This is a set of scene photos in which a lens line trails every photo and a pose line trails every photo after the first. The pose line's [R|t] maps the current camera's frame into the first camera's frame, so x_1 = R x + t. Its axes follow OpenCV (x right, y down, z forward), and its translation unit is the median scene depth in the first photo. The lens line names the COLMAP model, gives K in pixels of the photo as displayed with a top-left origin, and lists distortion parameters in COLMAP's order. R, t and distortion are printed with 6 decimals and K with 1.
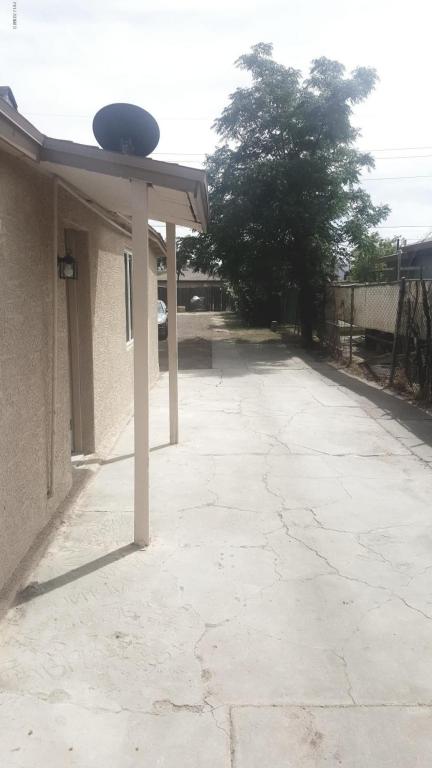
lens RADIAL K [[569.7, 0, 206.7], [0, 569.7, 376.4], [0, 0, 1]] dist [0.086465, -0.146782]
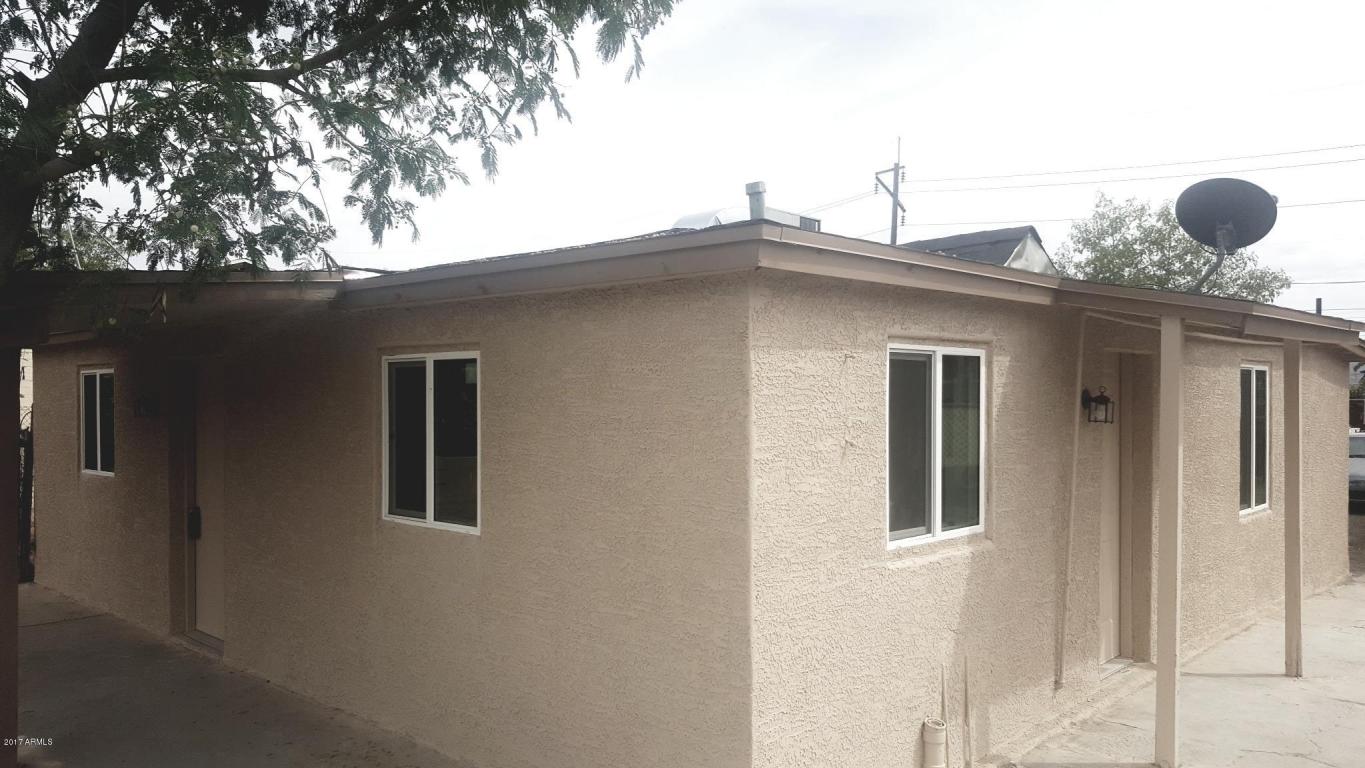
lens RADIAL K [[1012.5, 0, 682.5], [0, 1012.5, 384.0], [0, 0, 1]] dist [0.086465, -0.146782]
pose [[0.744735, -0.004194, -0.667347, 0.285417], [-0.107705, 0.986116, -0.126392, 0.023871], [0.658612, 0.166006, 0.733943, -0.464509]]
